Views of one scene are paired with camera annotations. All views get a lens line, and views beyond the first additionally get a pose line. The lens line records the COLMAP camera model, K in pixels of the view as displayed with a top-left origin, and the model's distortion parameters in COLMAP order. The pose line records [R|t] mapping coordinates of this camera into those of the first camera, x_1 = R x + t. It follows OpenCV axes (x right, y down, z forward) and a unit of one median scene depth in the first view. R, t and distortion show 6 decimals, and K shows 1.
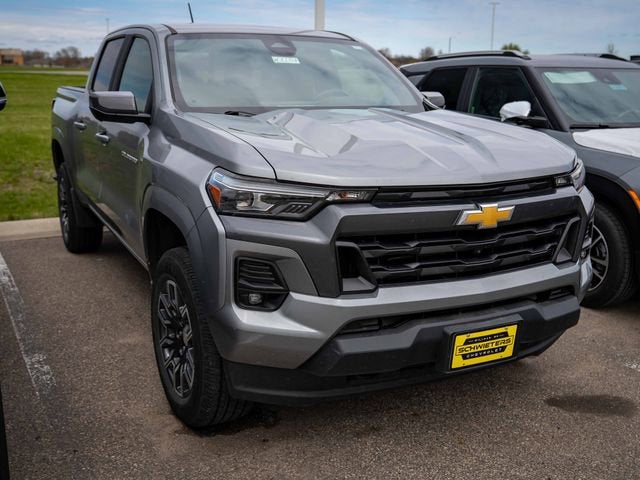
lens RADIAL K [[701.3, 0, 320.0], [0, 701.3, 240.0], [0, 0, 1]] dist [0.003950, 0.007922]
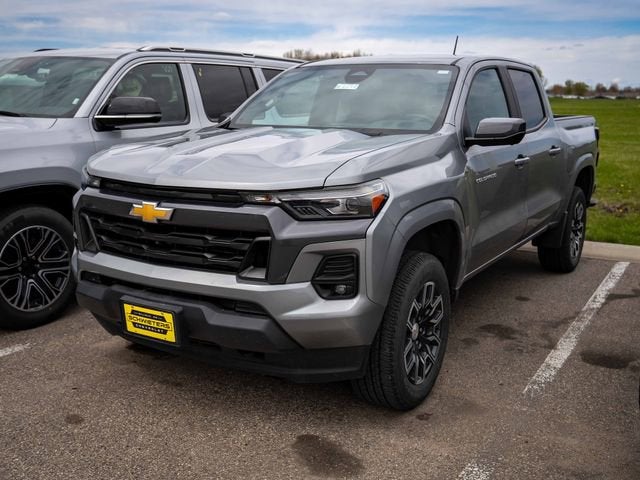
lens RADIAL K [[701.3, 0, 320.0], [0, 701.3, 240.0], [0, 0, 1]] dist [0.003950, 0.007922]
pose [[0.543050, 0.165274, -0.823275, 1.250808], [-0.203583, 0.977101, 0.061867, -0.108759], [0.814647, 0.134008, 0.564262, 0.508725]]
